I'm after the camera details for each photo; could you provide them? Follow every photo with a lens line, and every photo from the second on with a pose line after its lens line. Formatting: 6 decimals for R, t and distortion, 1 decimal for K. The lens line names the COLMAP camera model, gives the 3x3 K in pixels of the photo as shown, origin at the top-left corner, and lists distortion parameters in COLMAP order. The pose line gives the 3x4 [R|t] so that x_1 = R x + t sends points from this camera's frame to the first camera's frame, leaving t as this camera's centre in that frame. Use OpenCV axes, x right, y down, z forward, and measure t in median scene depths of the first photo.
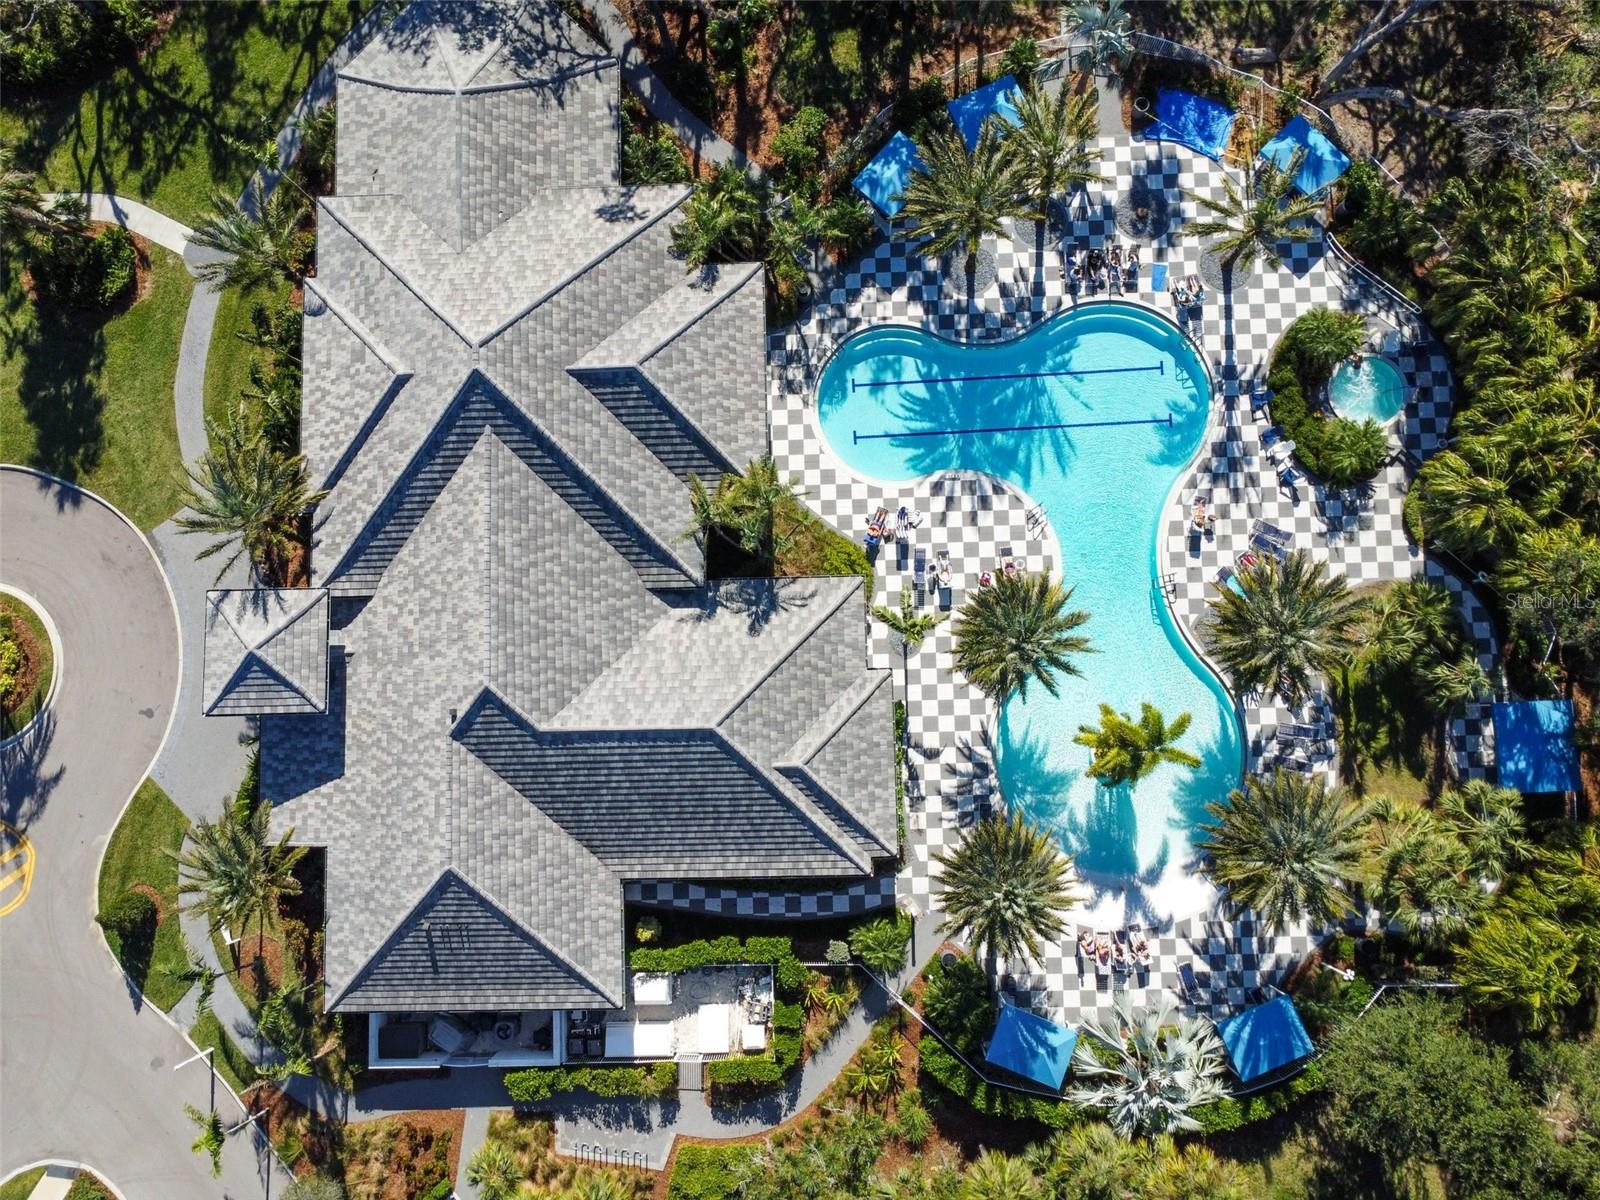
lens RADIAL K [[1143.0, 0, 803.2], [0, 1143.0, 612.3], [0, 0, 1]] dist [-0.003393, 0.006296]
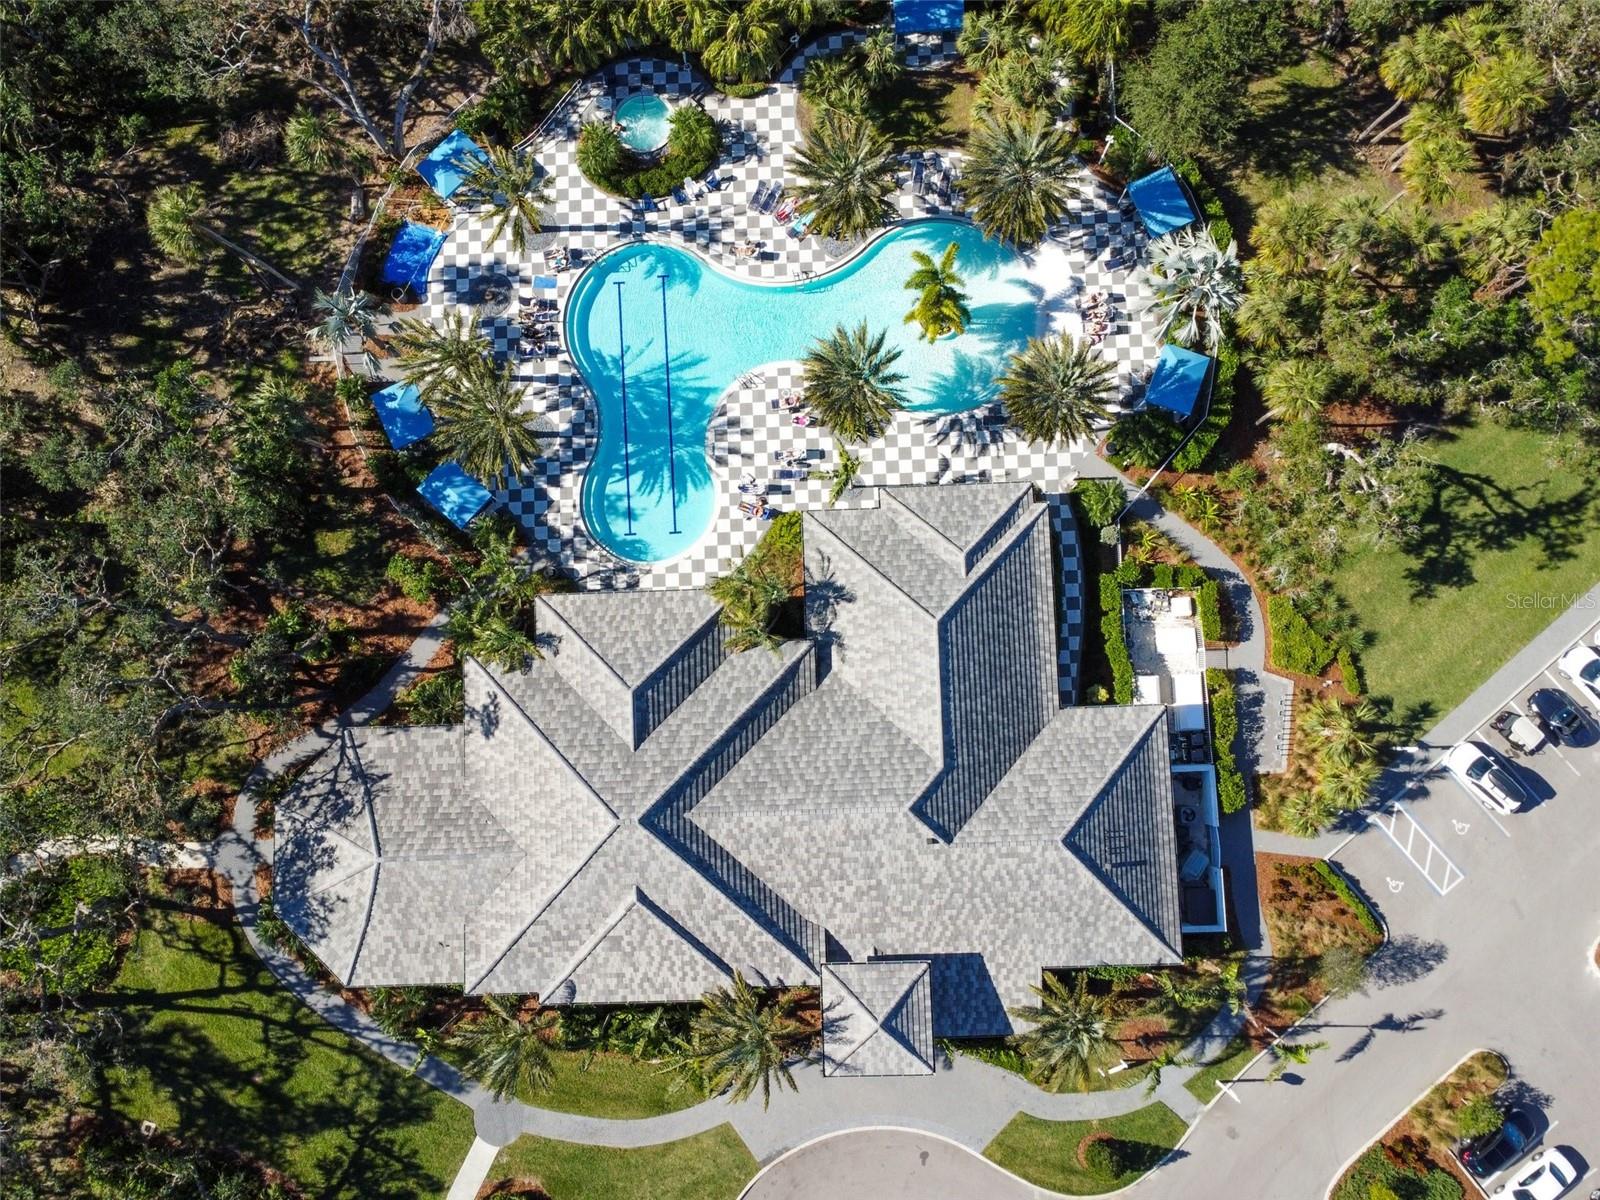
lens RADIAL K [[1143.0, 0, 788.0], [0, 1143.0, 603.9], [0, 0, 1]] dist [-0.003393, 0.006296]
pose [[-0.008626, -0.990184, 0.139504, -0.204967], [0.998073, 0.000047, 0.062048, -0.117828], [-0.061445, 0.139770, 0.988276, -0.168103]]
